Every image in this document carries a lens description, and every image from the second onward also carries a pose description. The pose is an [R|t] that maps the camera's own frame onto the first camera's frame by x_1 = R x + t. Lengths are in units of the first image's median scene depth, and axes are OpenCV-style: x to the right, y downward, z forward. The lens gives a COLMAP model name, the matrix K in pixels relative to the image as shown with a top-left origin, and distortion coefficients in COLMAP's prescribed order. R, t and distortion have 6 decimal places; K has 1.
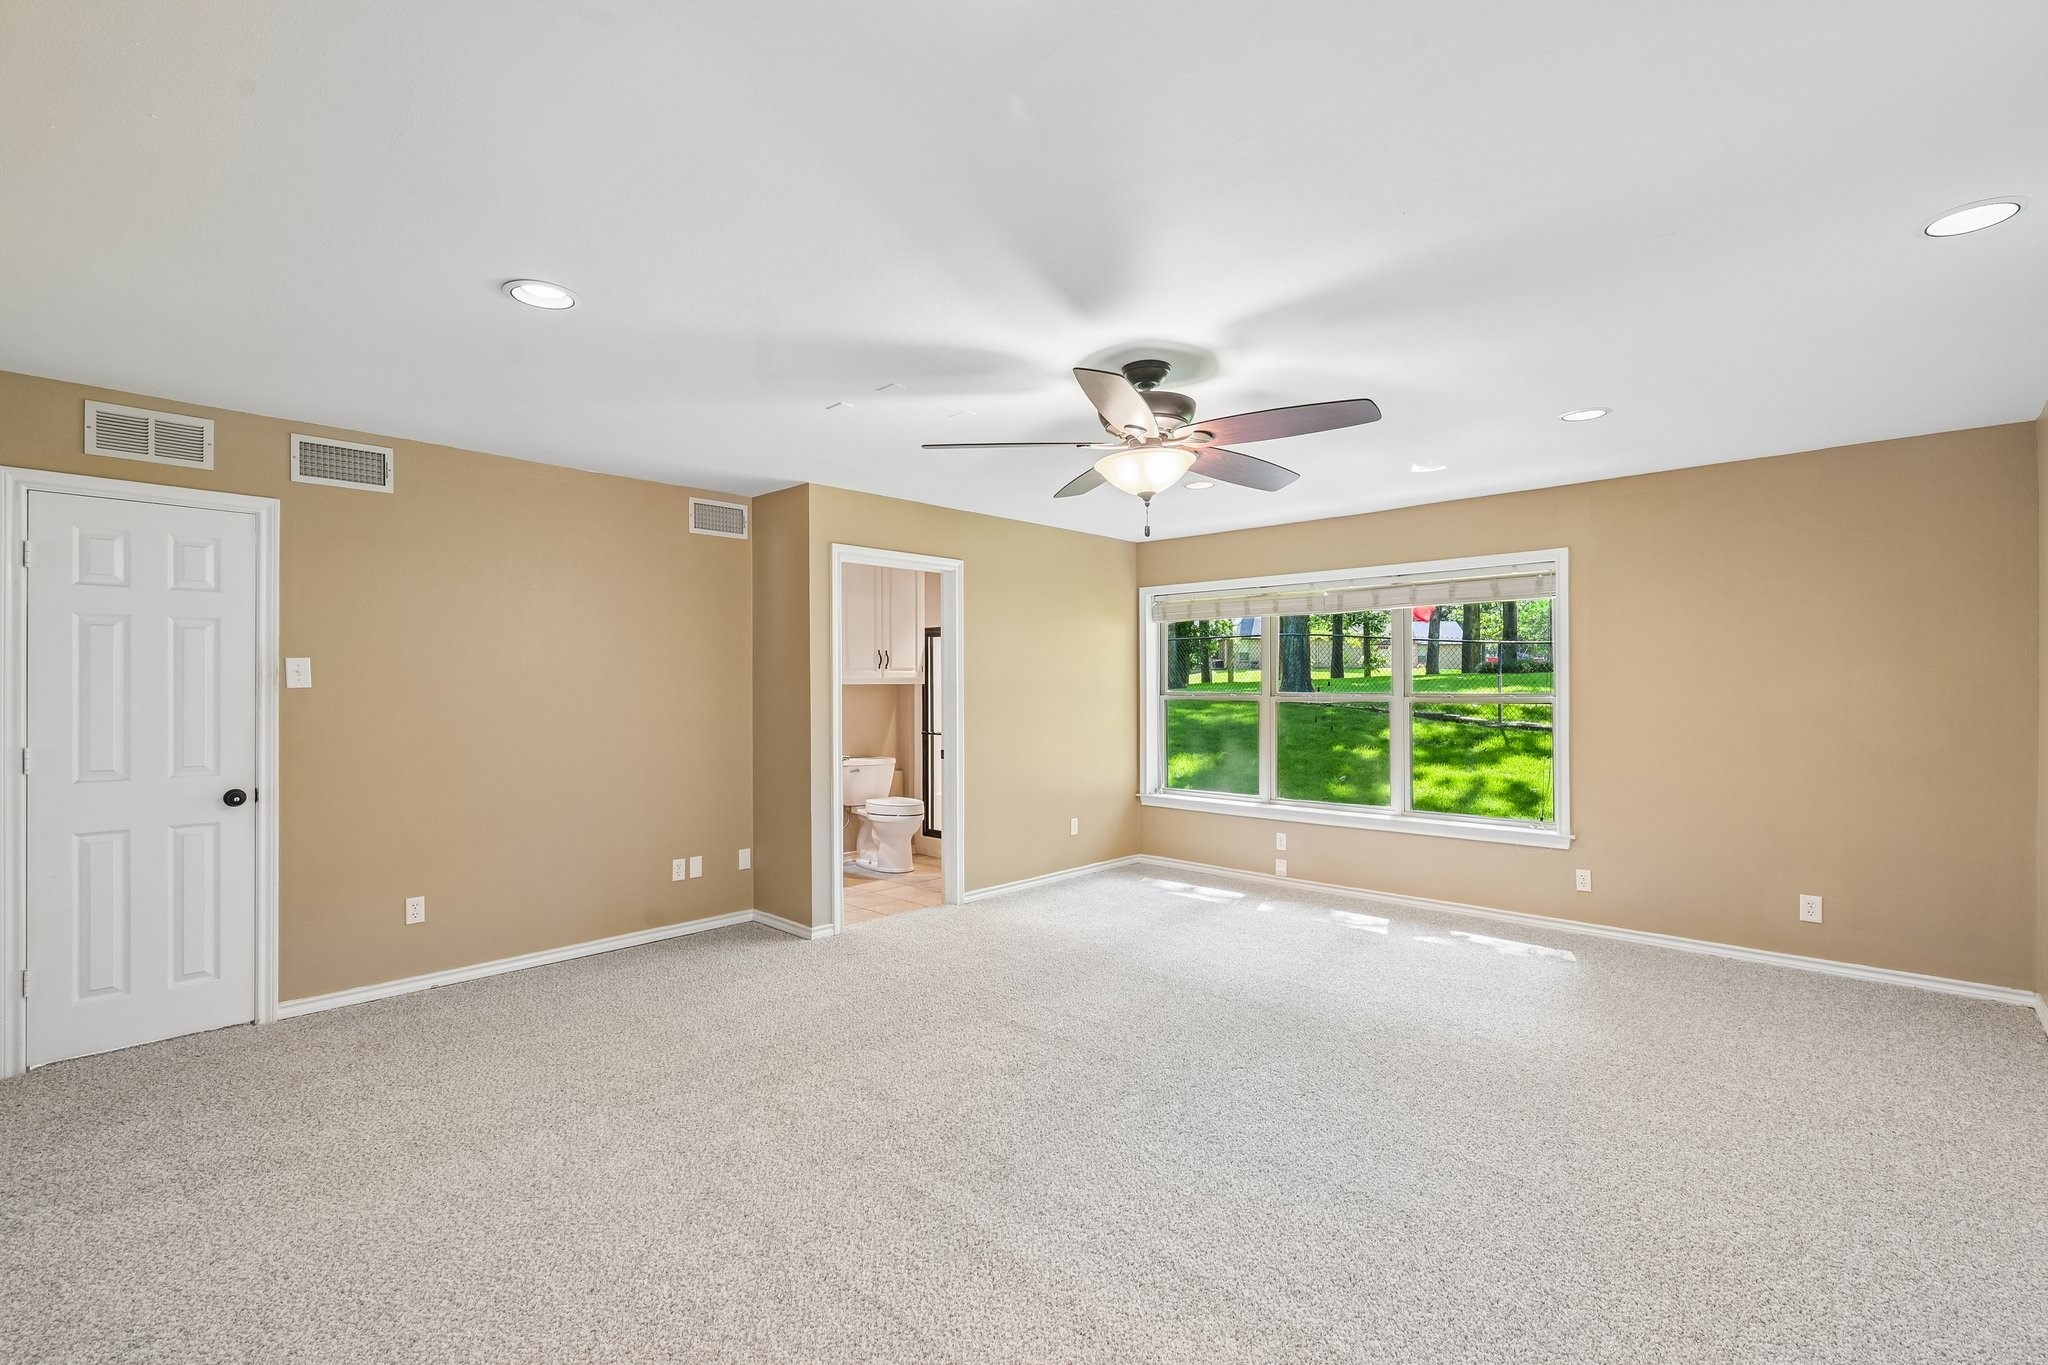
lens RADIAL K [[922.4, 0, 1018.2], [0, 922.4, 681.3], [0, 0, 1]] dist [-0.002923, -0.000136]
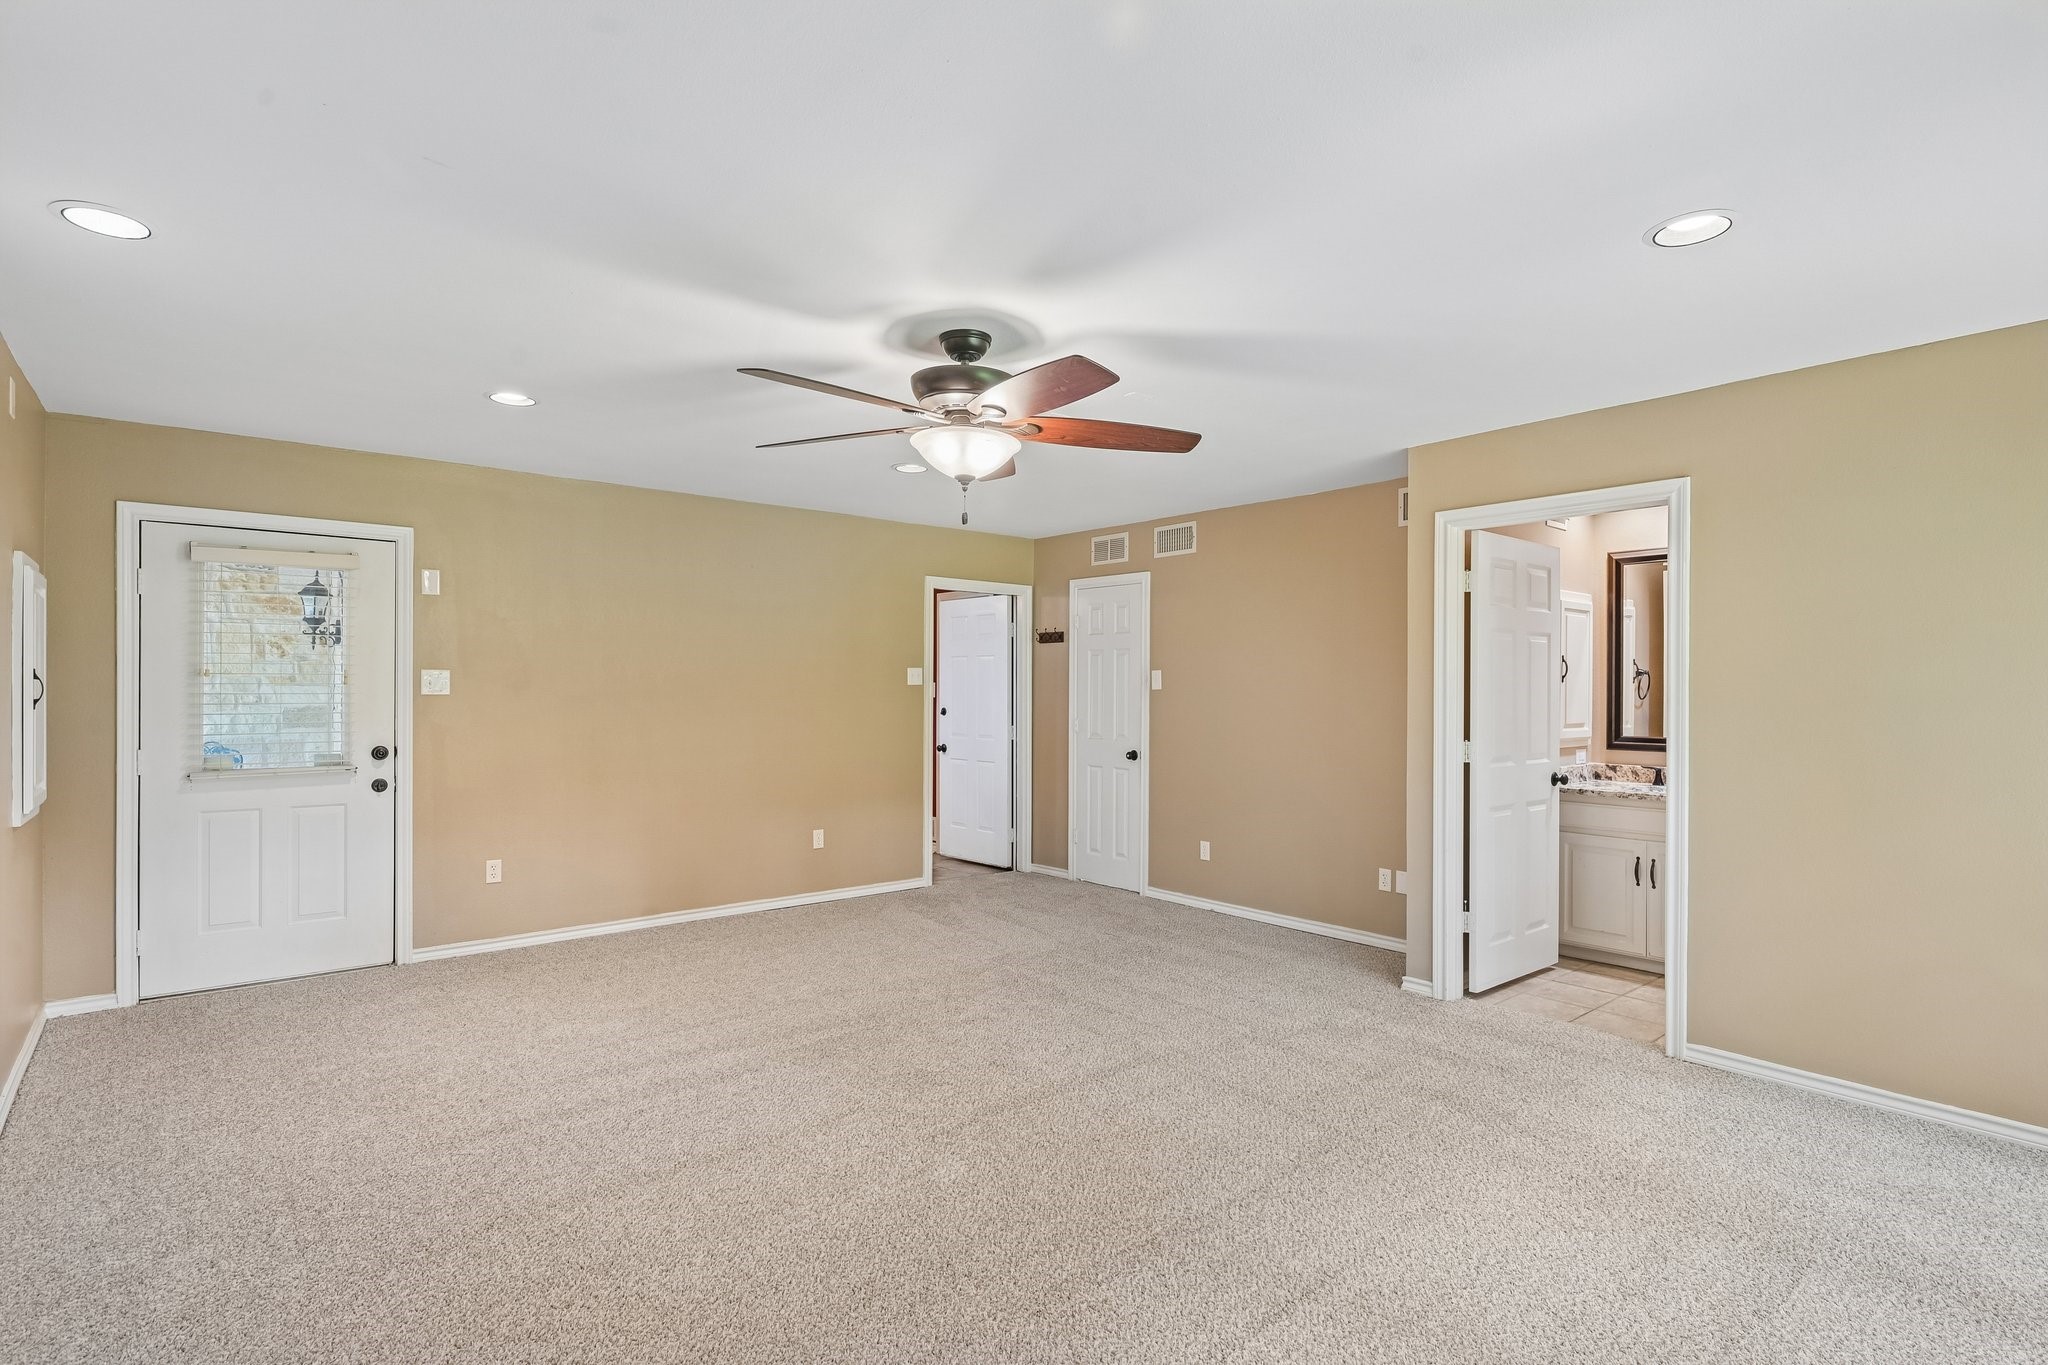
lens RADIAL K [[981.5, 0, 1018.2], [0, 981.5, 689.0], [0, 0, 1]] dist [0.003099, 0.000146]
pose [[-0.114748, 0.000322, -0.993395, 0.908329], [0.002347, 0.999997, 0.000053, 0.005555], [0.993392, -0.002325, -0.114748, 0.963213]]
